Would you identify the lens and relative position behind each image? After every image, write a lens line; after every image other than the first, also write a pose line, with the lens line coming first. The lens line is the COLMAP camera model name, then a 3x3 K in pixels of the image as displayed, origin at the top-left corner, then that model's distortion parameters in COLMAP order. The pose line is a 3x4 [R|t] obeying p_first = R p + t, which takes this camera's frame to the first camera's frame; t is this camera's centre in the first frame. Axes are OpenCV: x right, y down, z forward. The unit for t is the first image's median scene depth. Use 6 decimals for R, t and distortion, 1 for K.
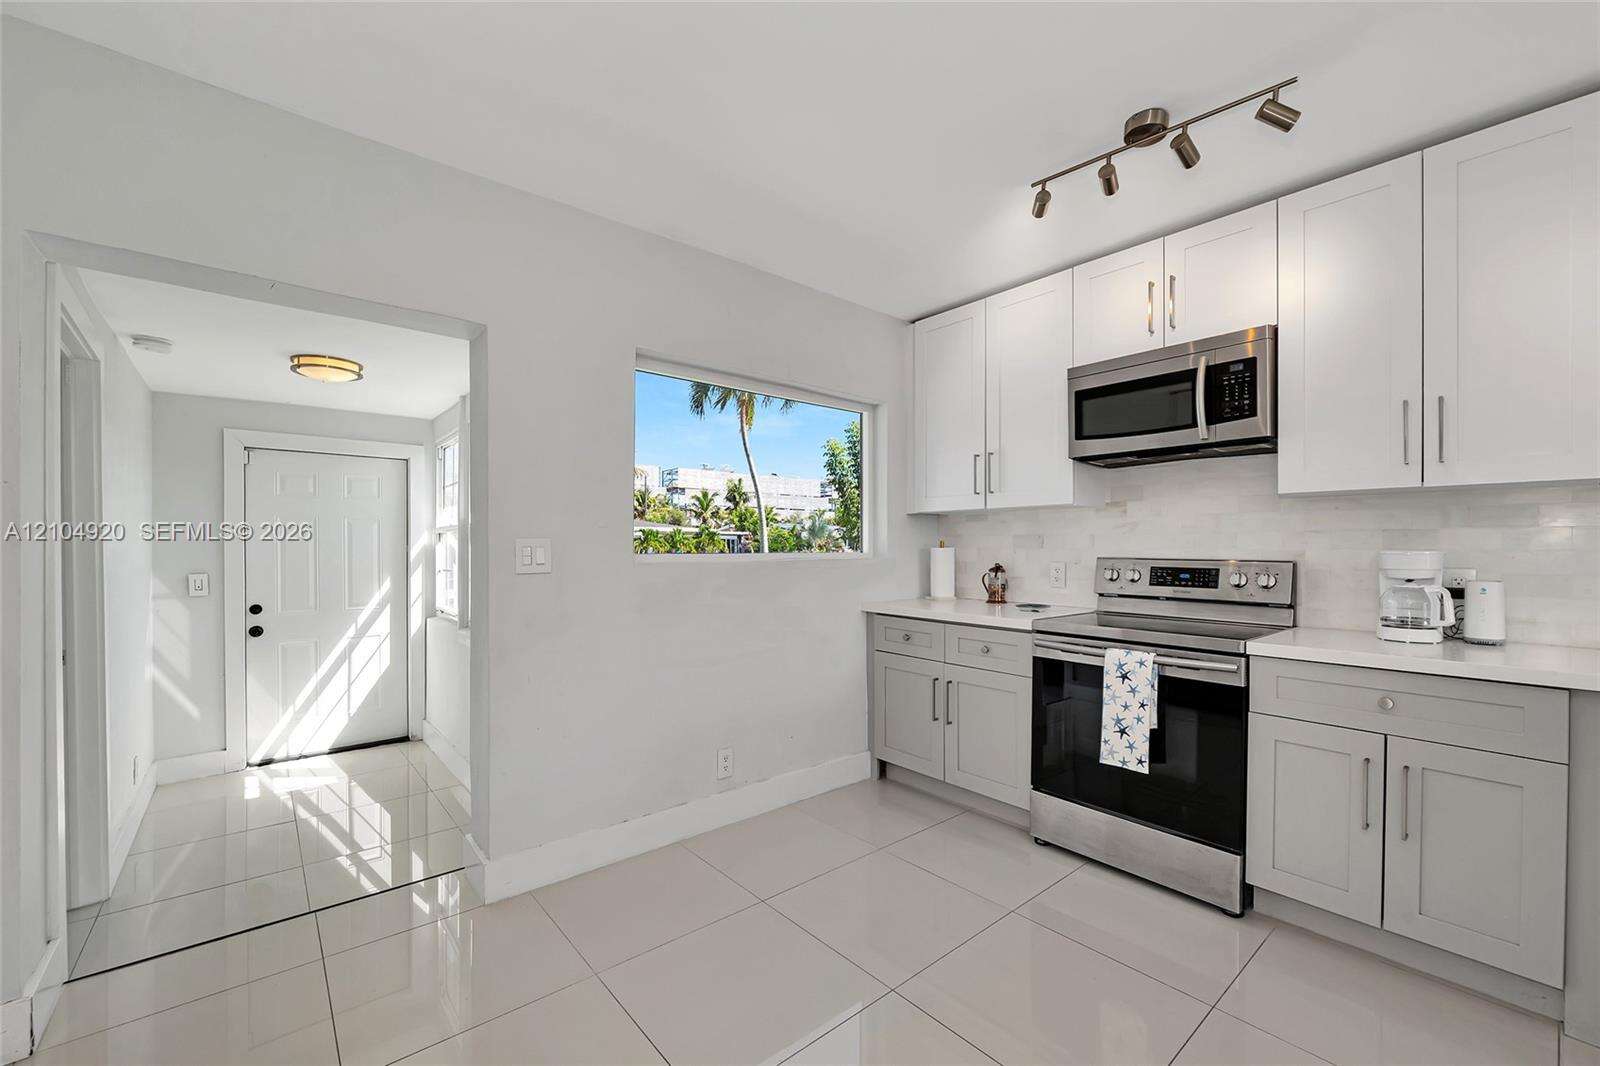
lens RADIAL K [[641.3, 0, 799.4], [0, 641.3, 548.9], [0, 0, 1]] dist [-0.007907, 0.000592]
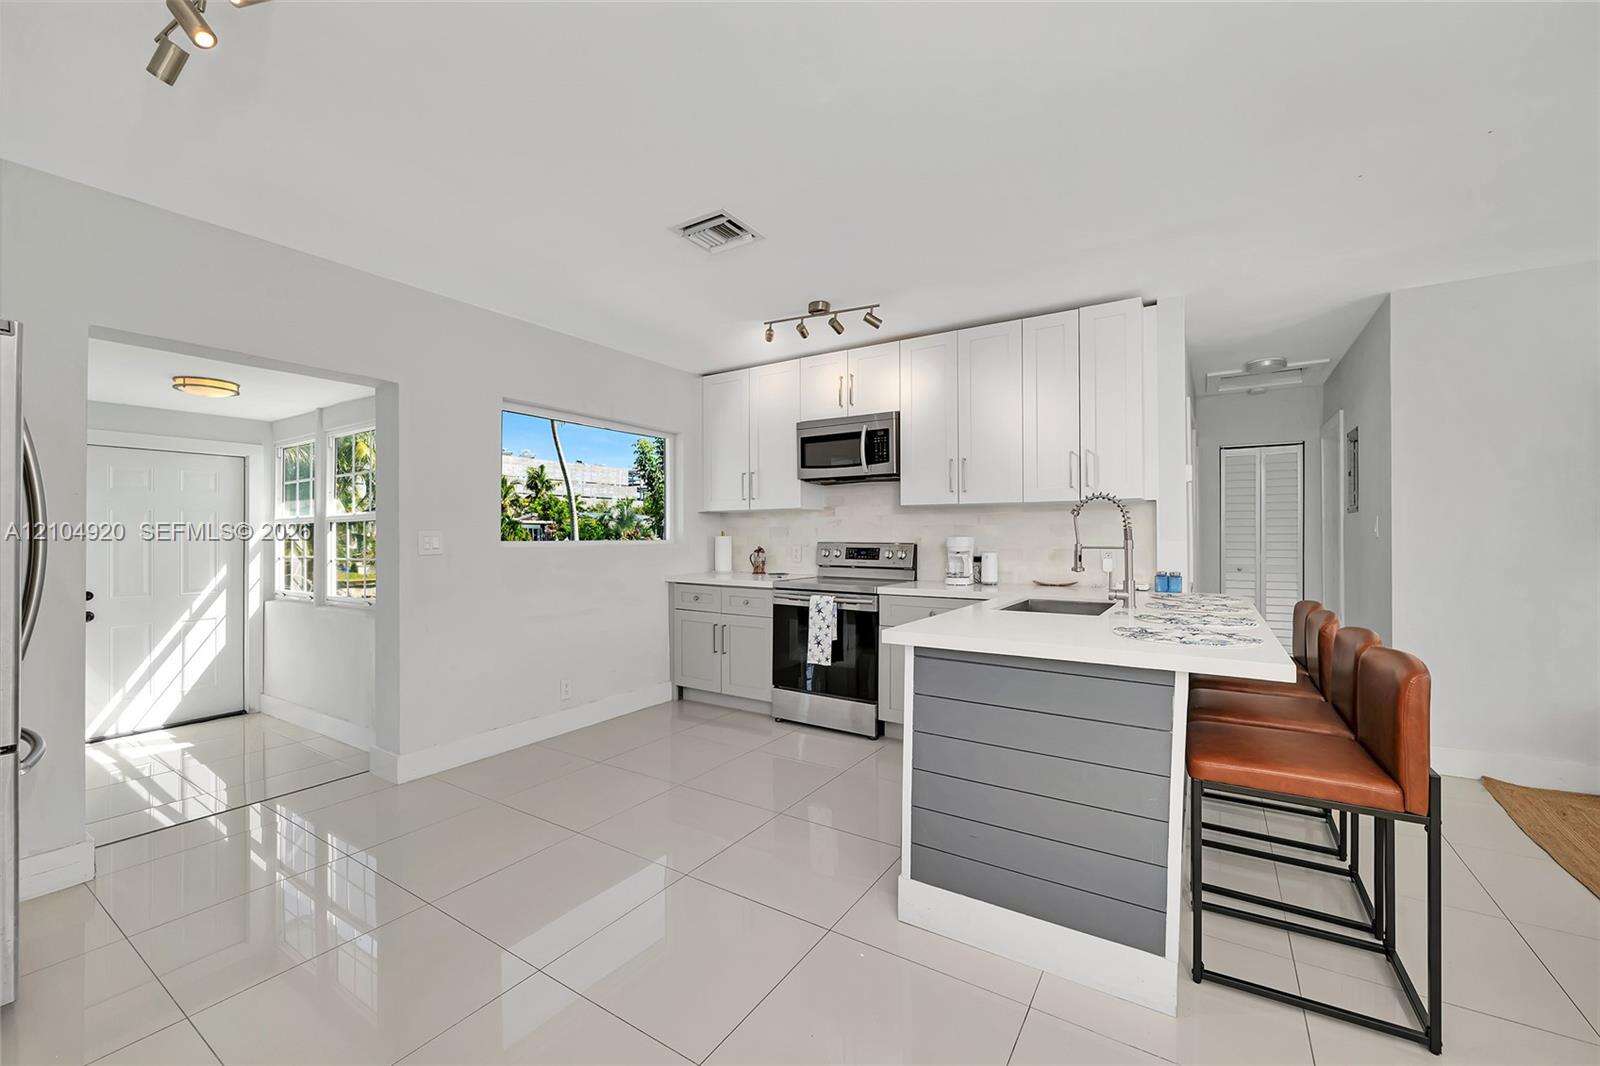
lens RADIAL K [[641.3, 0, 800.7], [0, 641.3, 535.3], [0, 0, 1]] dist [-0.007907, 0.000592]
pose [[0.957213, -0.001976, 0.289377, -0.025639], [0.003383, 0.999985, -0.004362, 0.002990], [-0.289364, 0.005154, 0.957205, -0.452098]]
